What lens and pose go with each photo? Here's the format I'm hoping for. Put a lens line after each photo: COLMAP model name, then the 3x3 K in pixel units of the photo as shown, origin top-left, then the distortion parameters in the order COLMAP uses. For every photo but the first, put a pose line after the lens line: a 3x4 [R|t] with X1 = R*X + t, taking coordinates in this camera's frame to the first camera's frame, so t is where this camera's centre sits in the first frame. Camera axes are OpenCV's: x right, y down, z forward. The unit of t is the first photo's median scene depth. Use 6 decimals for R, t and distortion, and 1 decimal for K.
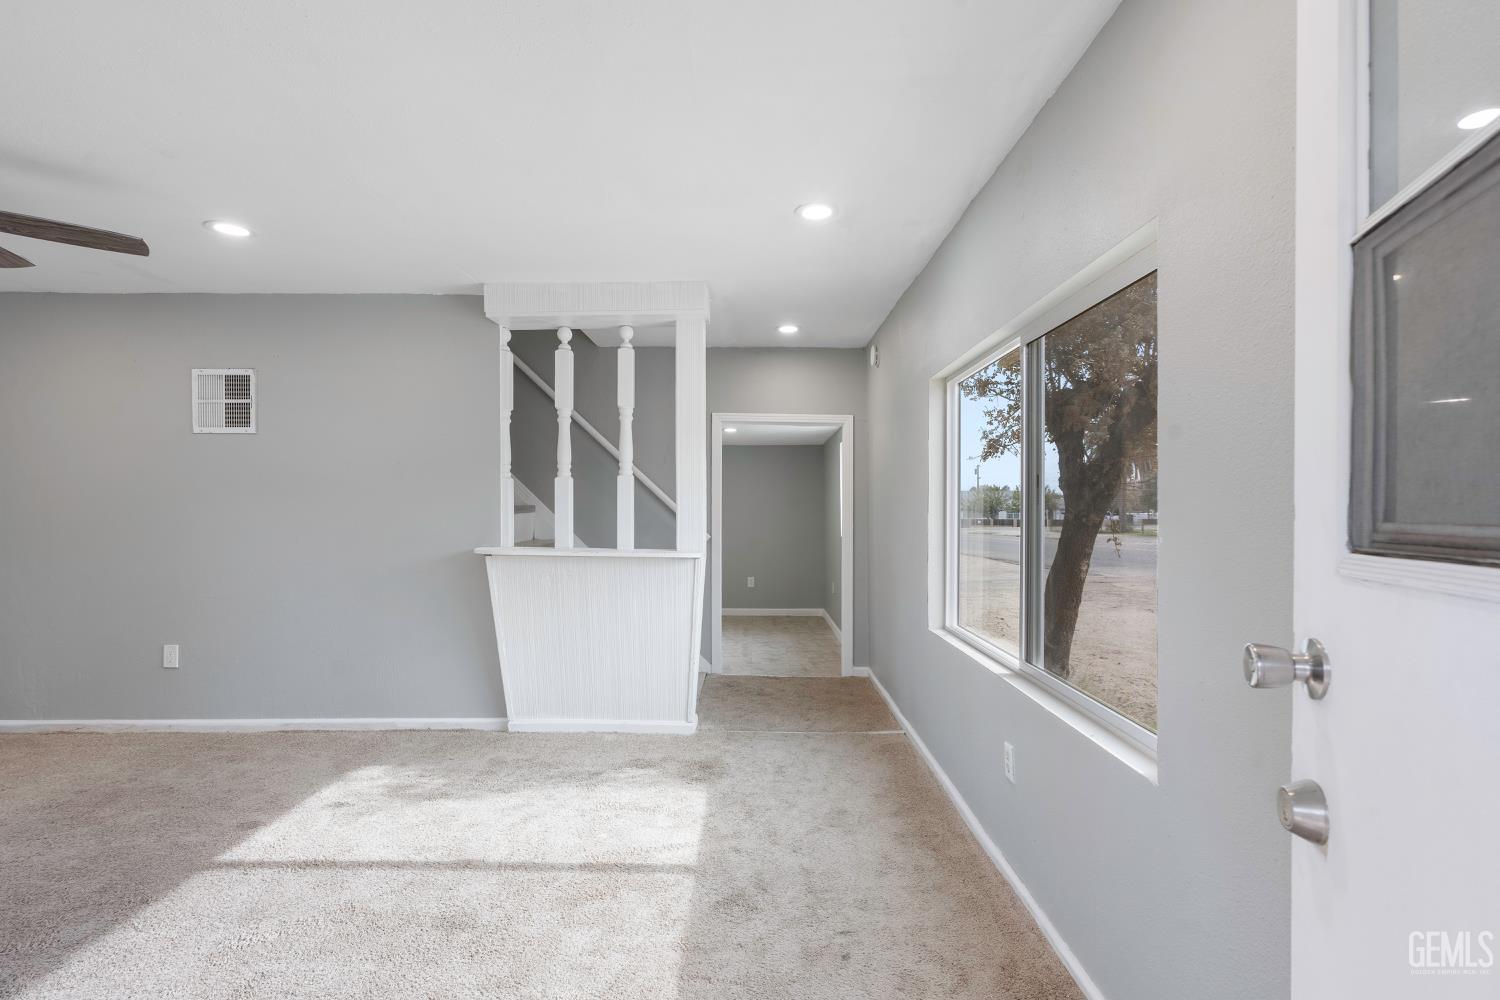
lens RADIAL K [[668.7, 0, 759.6], [0, 668.7, 509.5], [0, 0, 1]] dist [-0.013627, 0.004297]
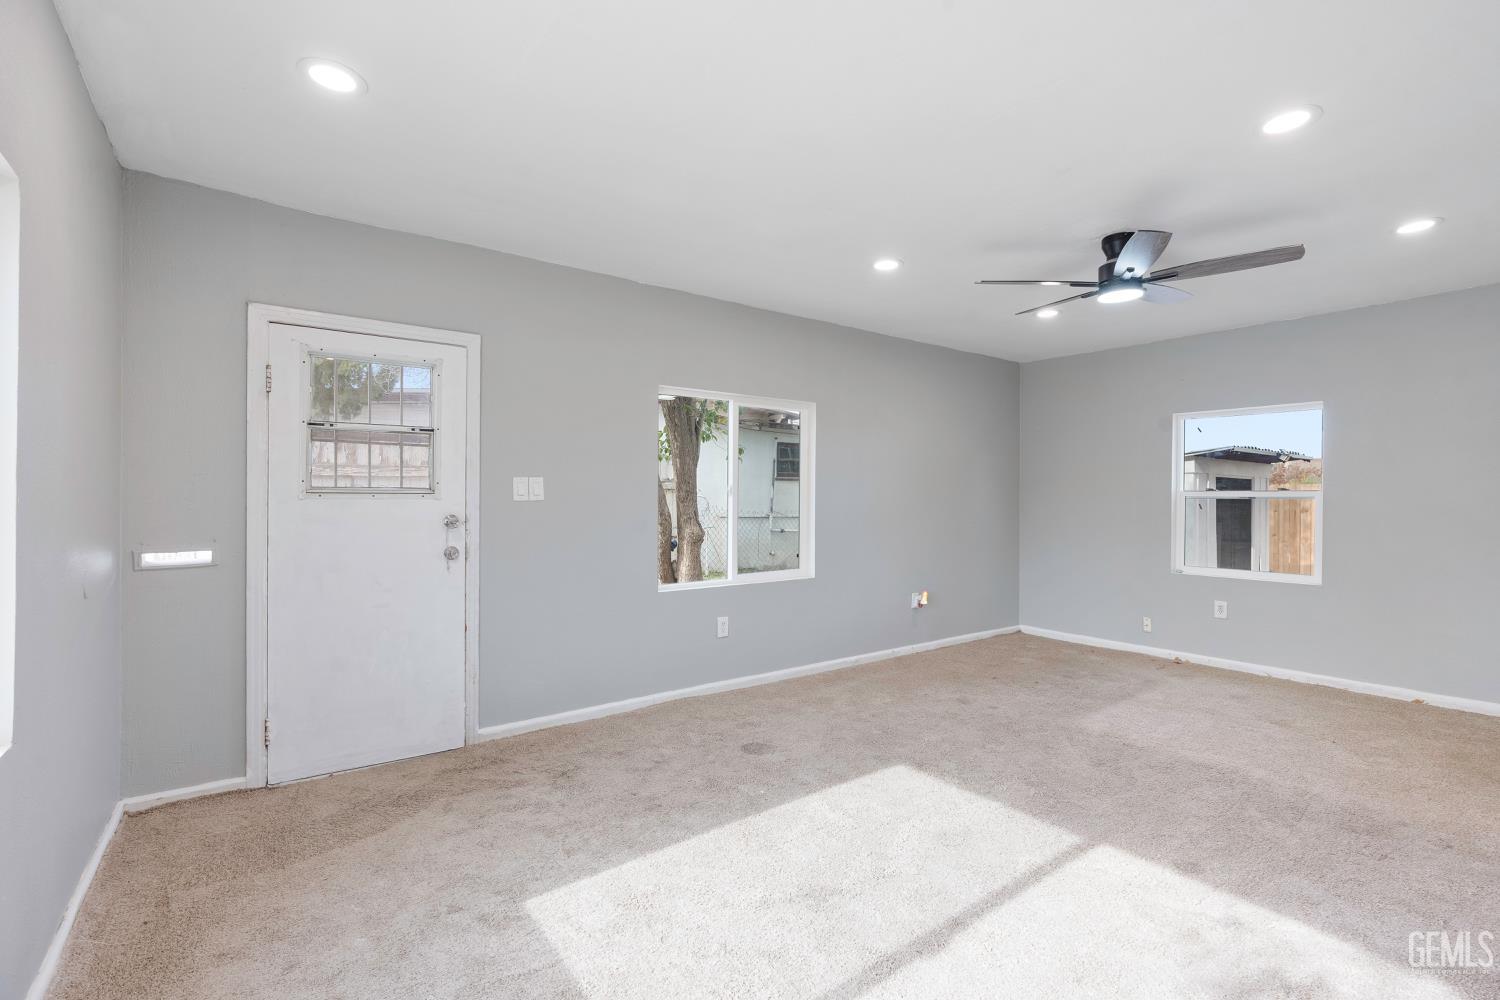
lens RADIAL K [[668.7, 0, 753.4], [0, 668.7, 496.6], [0, 0, 1]] dist [-0.013627, 0.004297]
pose [[-0.816678, -0.008341, -0.577033, 0.117240], [-0.008010, 0.999963, -0.003116, 0.016119], [0.577037, 0.002077, -0.816715, 1.043432]]
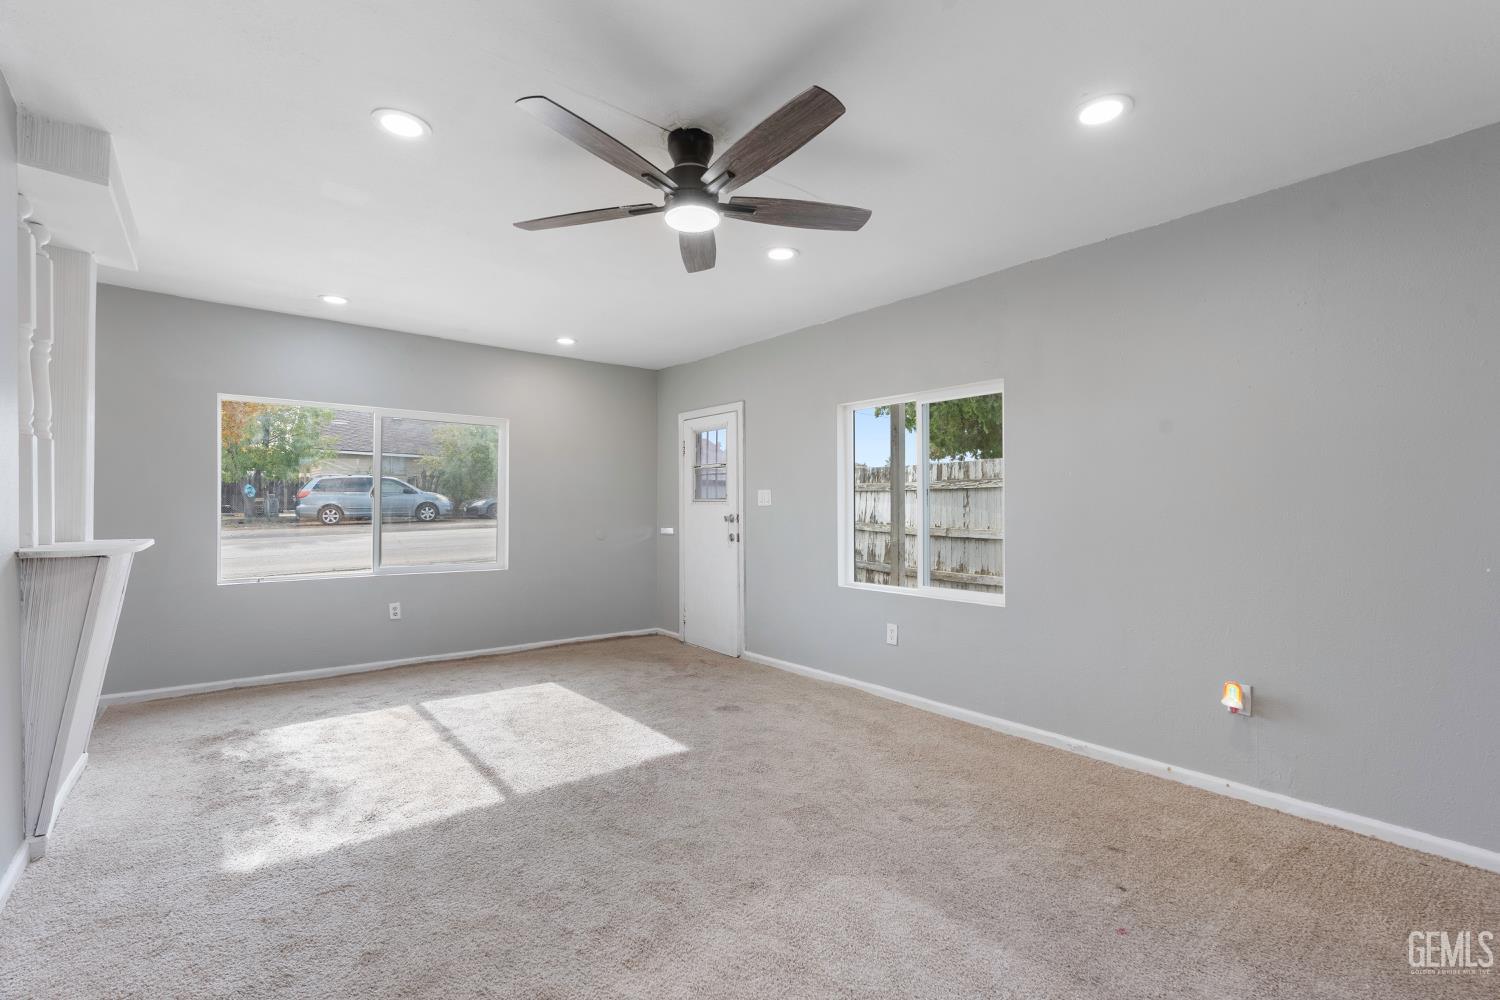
lens RADIAL K [[668.7, 0, 753.8], [0, 668.7, 501.4], [0, 0, 1]] dist [-0.013627, 0.004297]
pose [[-0.614830, -0.000226, 0.788659, -1.368715], [-0.002975, 0.999994, -0.002032, 0.015309], [-0.788654, -0.003595, -0.614827, 0.946972]]
